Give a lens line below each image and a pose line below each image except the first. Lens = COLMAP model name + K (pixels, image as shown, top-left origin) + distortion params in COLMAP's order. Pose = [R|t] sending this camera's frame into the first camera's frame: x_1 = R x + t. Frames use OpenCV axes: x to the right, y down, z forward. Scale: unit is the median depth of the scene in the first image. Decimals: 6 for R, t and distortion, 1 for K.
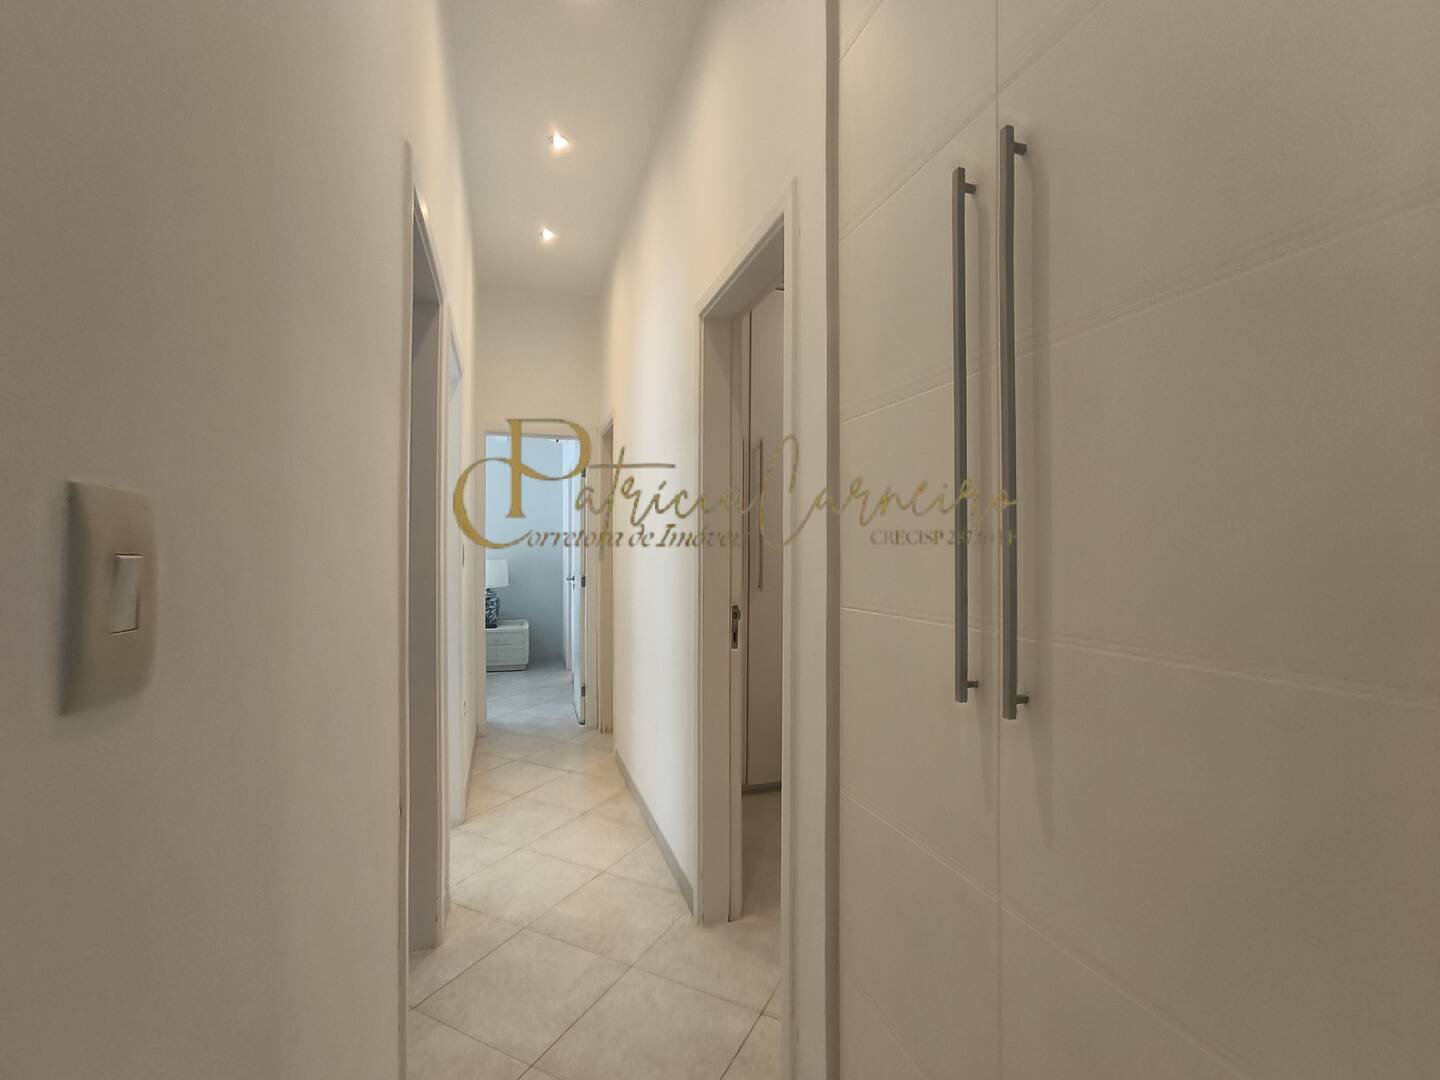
lens RADIAL K [[654.2, 0, 717.4], [0, 654.2, 542.8], [0, 0, 1]] dist [-0.006212, 0.004554]
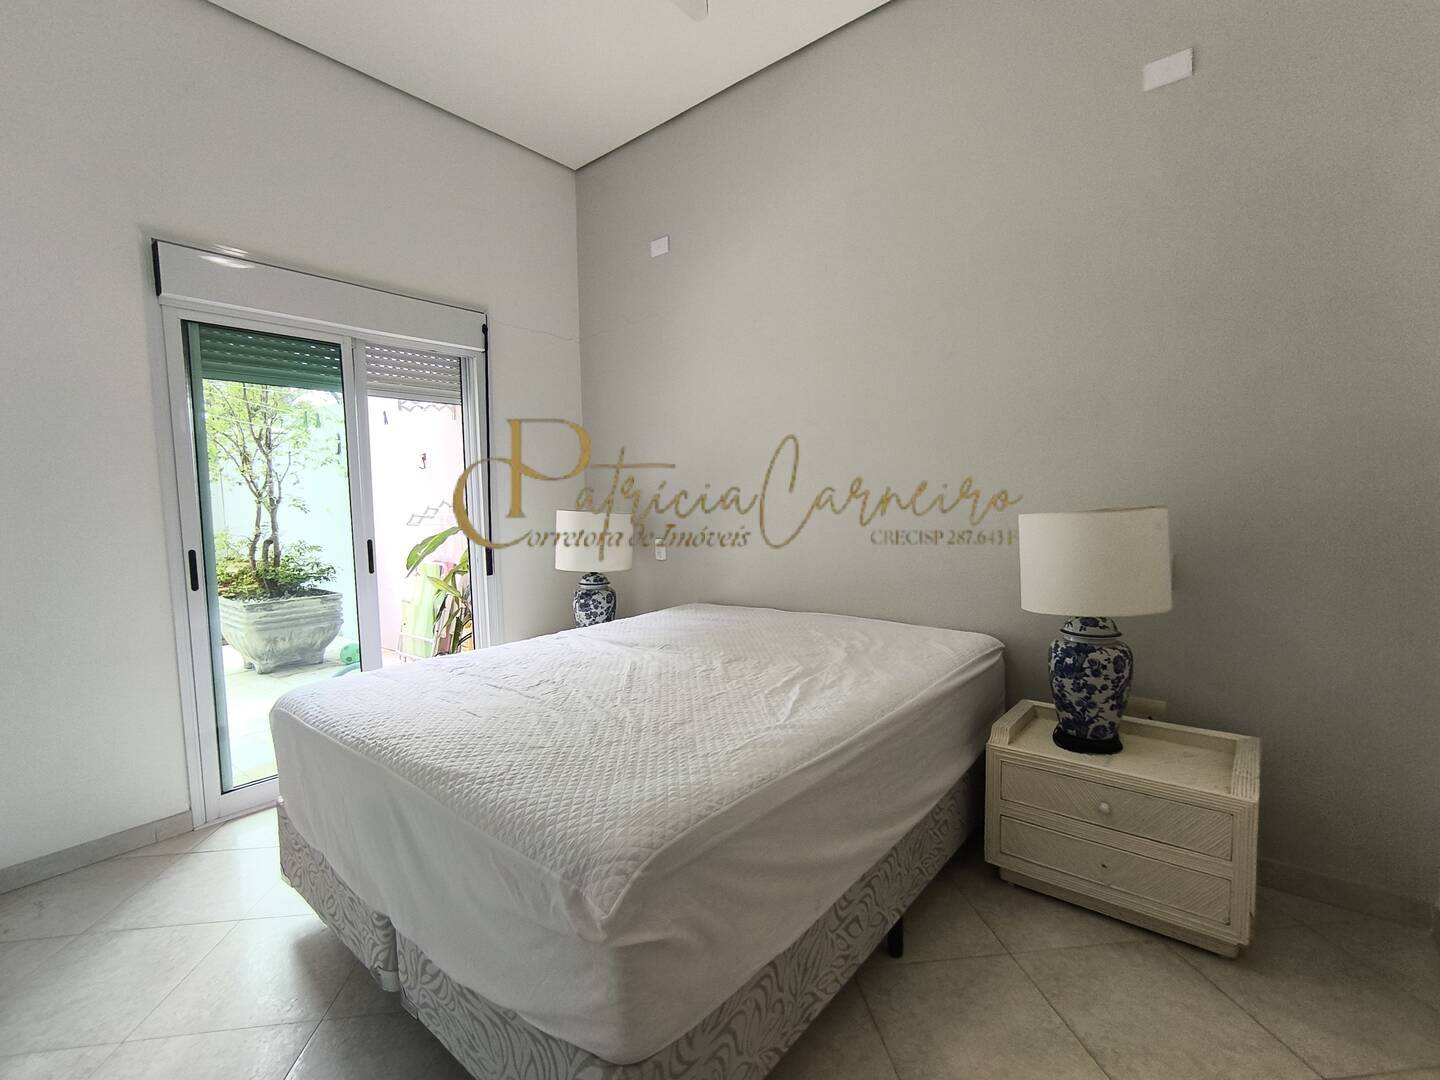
lens RADIAL K [[654.2, 0, 713.2], [0, 654.2, 537.2], [0, 0, 1]] dist [-0.006212, 0.004554]
pose [[0.530825, 0.032769, -0.846847, -0.194134], [0.024512, 0.998240, 0.053991, 0.016410], [0.847127, -0.049418, 0.529088, 0.707723]]
